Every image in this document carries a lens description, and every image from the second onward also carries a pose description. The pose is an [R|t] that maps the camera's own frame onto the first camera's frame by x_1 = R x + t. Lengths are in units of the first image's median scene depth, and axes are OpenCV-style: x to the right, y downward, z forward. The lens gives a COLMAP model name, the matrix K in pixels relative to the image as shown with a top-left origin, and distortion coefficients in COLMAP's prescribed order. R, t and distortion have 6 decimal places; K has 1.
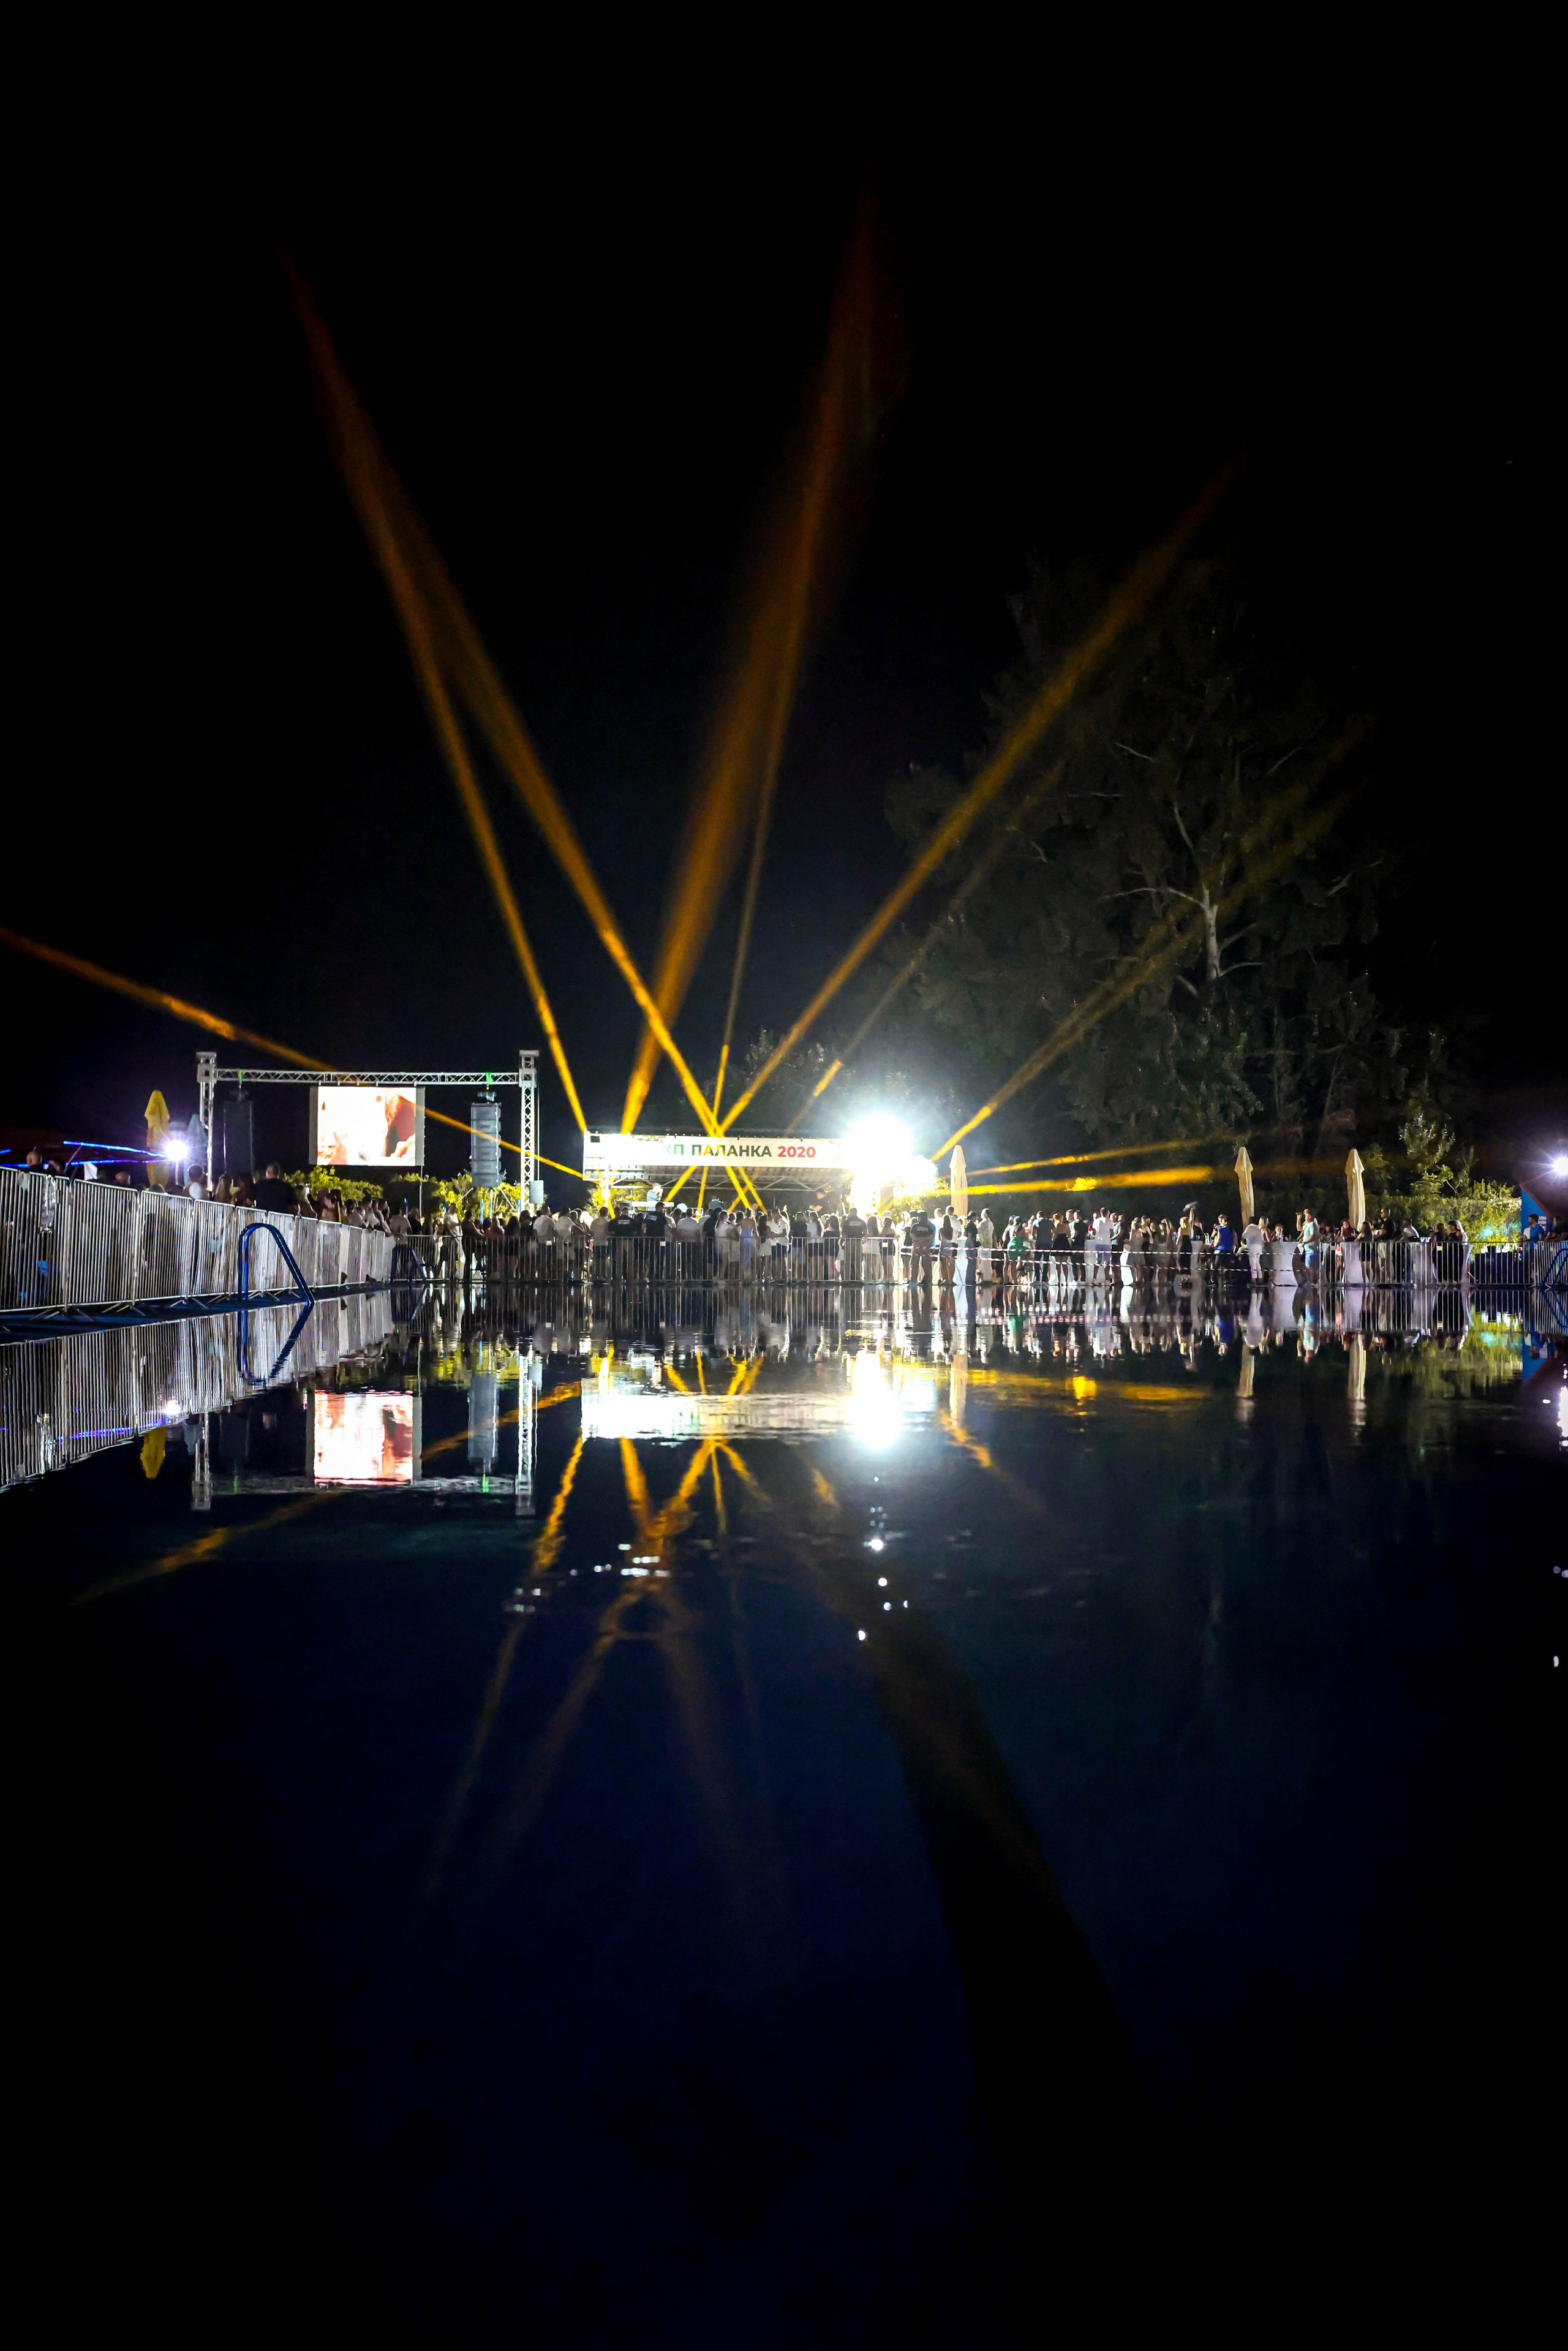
lens RADIAL K [[2244.9, 0, 788.2], [0, 2244.9, 1203.5], [0, 0, 1]] dist [0.002945, -0.001033]
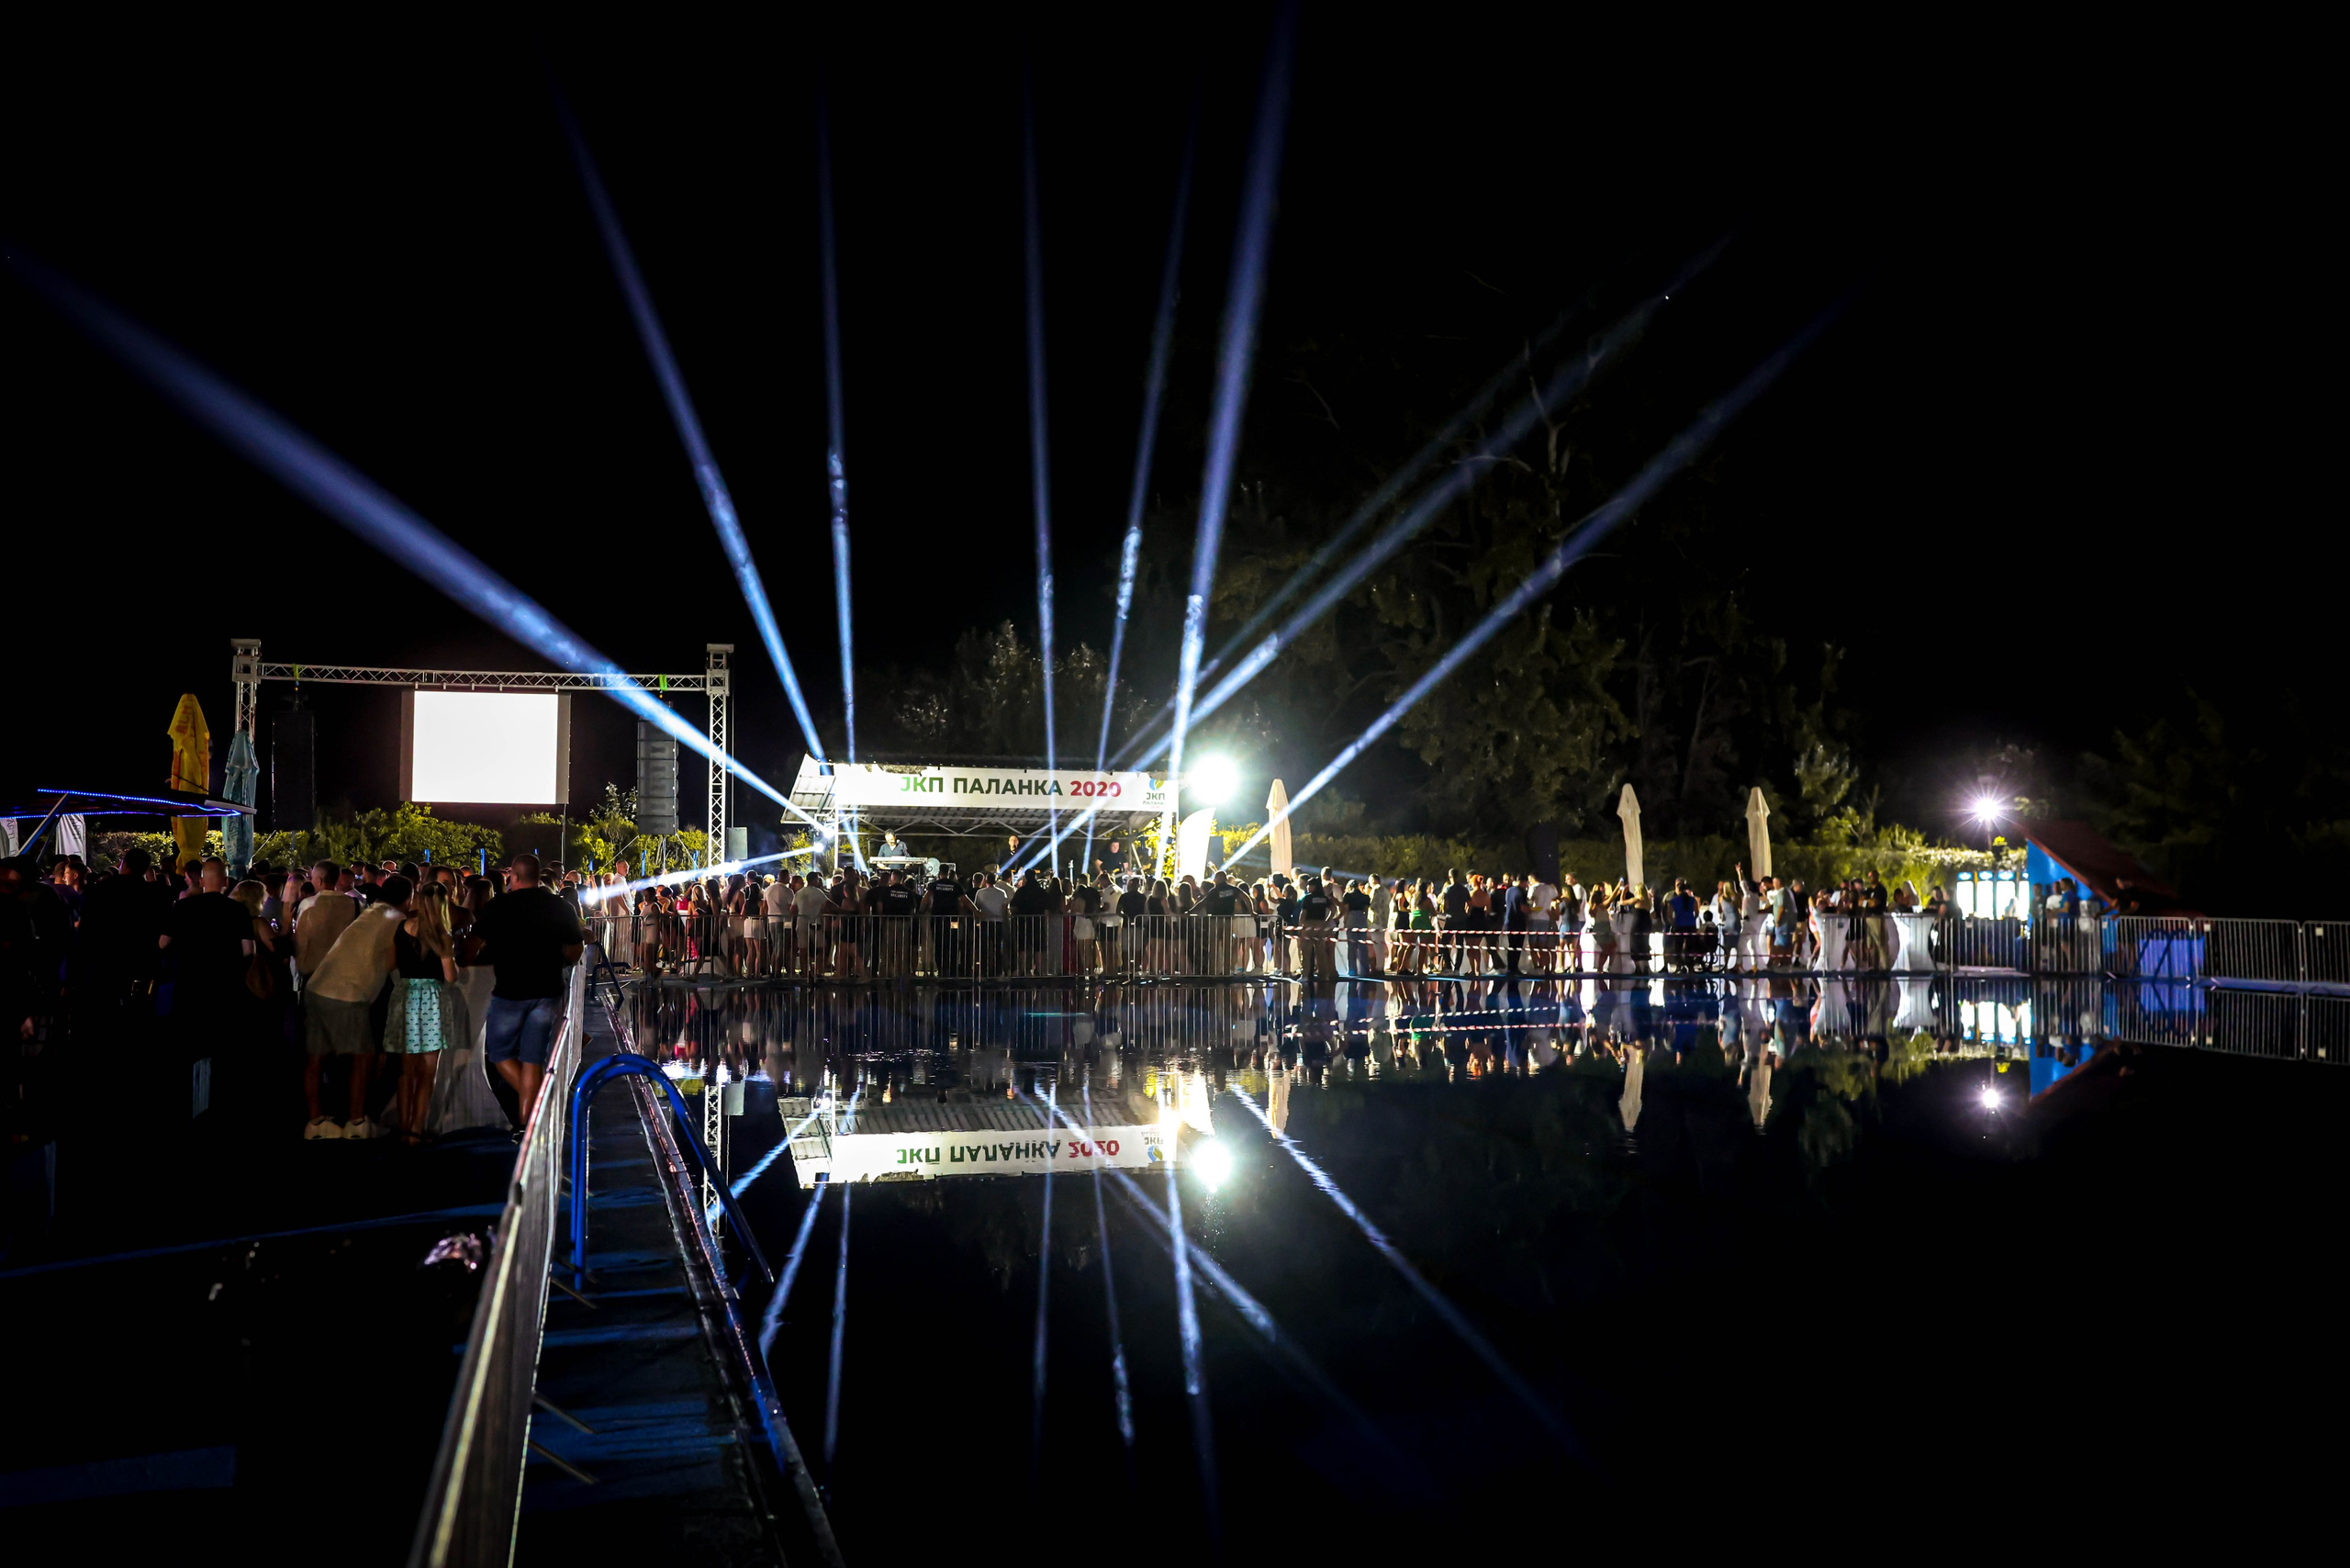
lens RADIAL K [[2243.6, 0, 1175.0], [0, 2243.6, 784.0], [0, 0, 1]] dist [0.000355, 0.004136]
pose [[0.986004, 0.007495, 0.166552, -0.090788], [-0.005356, 0.999897, -0.013284, -0.014723], [-0.166635, 0.012206, 0.985943, 0.267051]]
